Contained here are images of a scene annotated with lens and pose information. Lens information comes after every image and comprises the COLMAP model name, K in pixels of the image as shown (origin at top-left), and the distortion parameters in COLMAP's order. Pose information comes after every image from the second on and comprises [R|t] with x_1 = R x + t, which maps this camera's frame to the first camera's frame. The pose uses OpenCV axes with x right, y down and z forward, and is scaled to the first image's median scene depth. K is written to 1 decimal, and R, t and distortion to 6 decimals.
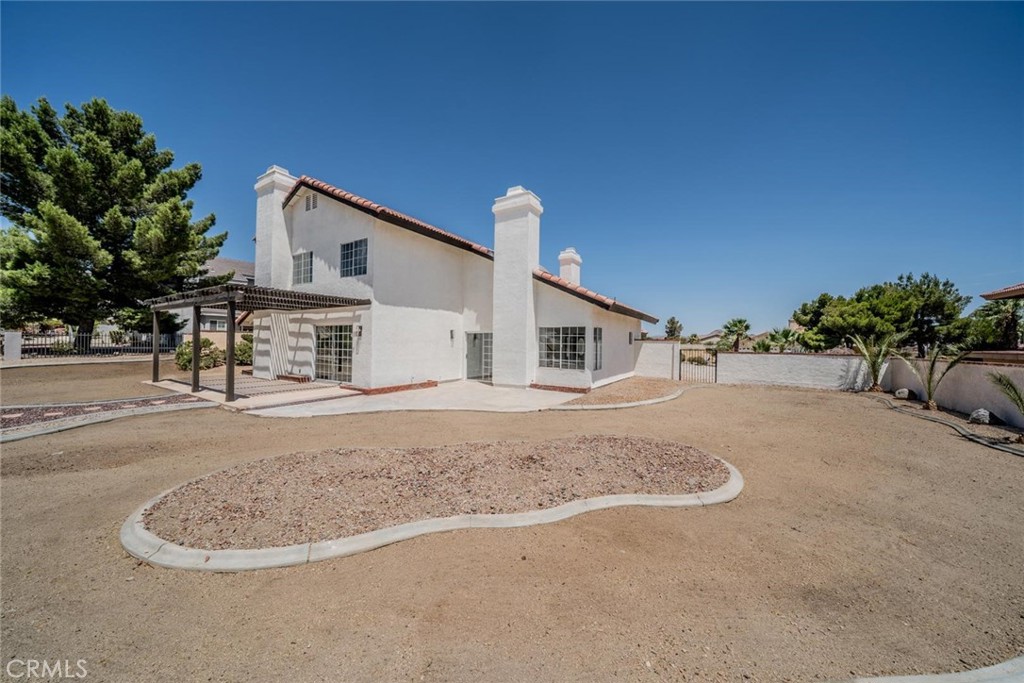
lens RADIAL K [[348.3, 0, 512.0], [0, 348.3, 341.5], [0, 0, 1]] dist [-0.018023, -0.000011]
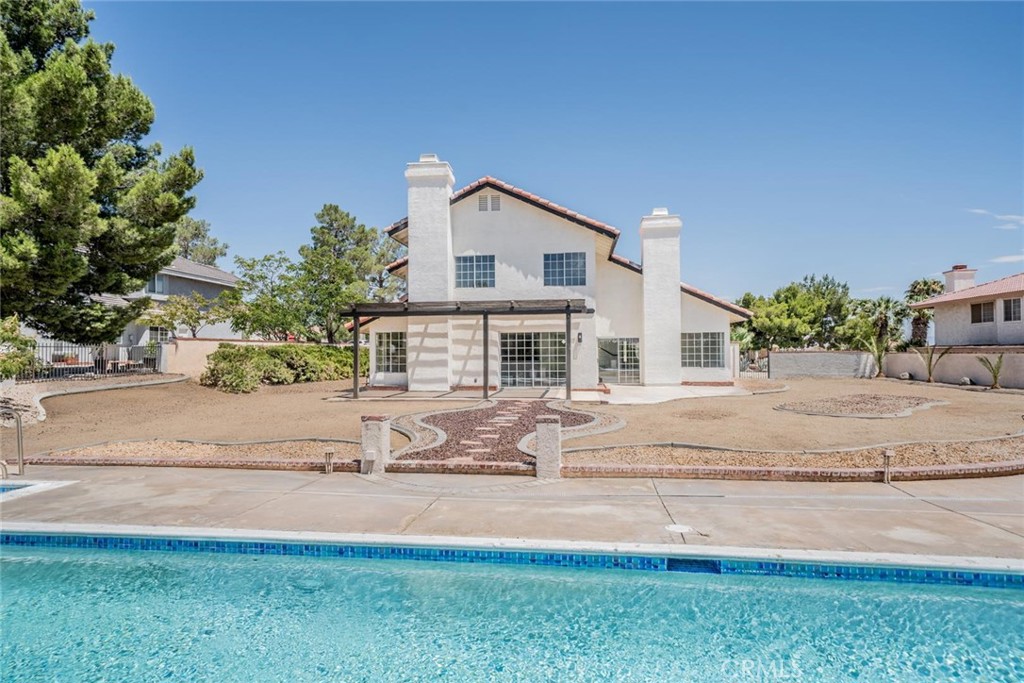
lens RADIAL K [[550.4, 0, 512.0], [0, 550.4, 341.5], [0, 0, 1]] dist [0.031428, 0.000050]
pose [[0.906340, -0.012609, 0.422362, -1.148795], [0.018687, 0.999773, -0.010253, -0.003381], [-0.422137, 0.017185, 0.906369, -0.398507]]
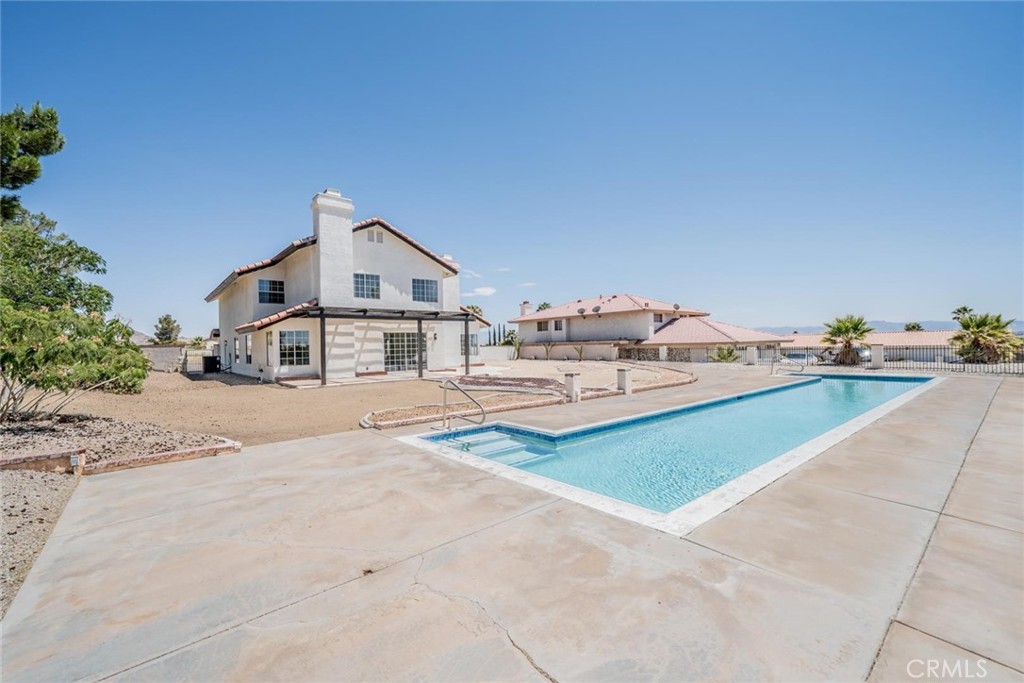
lens RADIAL K [[425.9, 0, 512.0], [0, 425.9, 341.5], [0, 0, 1]] dist [0.001189, 0.000164]
pose [[0.298017, -0.013380, 0.954467, -1.910607], [0.022311, 0.999726, 0.007048, -0.011124], [-0.954300, 0.019195, 0.298234, 0.043498]]
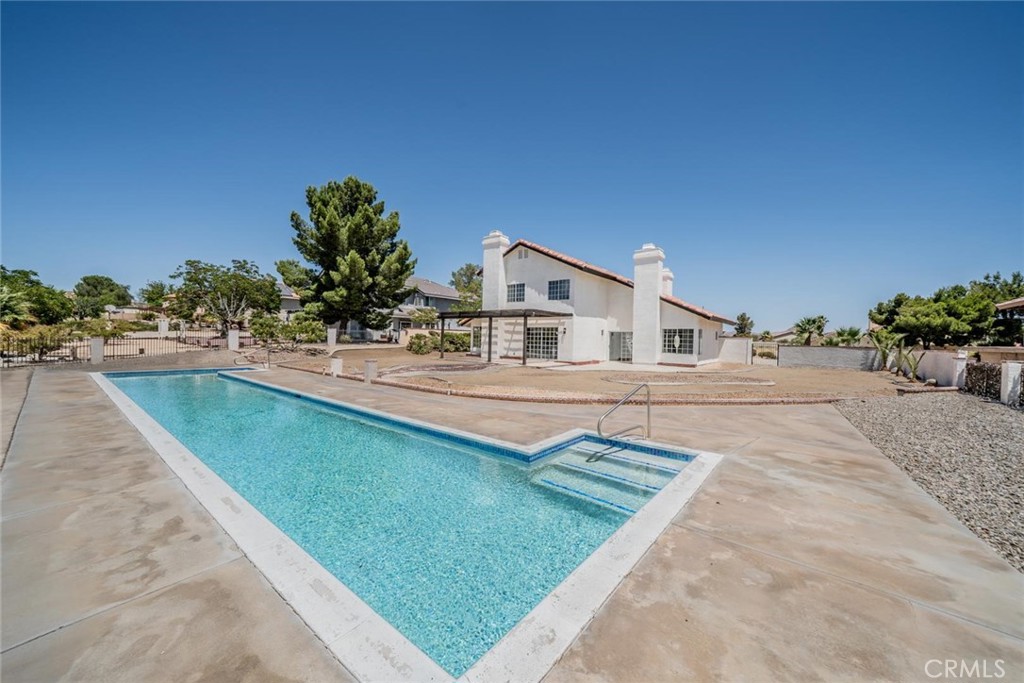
lens RADIAL K [[377.5, 0, 512.0], [0, 377.5, 341.5], [0, 0, 1]] dist [-0.013031, 0.000003]
pose [[0.993350, 0.009769, -0.114715, -0.410146], [-0.008422, 0.999890, 0.012221, 0.003102], [0.114822, -0.011174, 0.993323, -0.828821]]
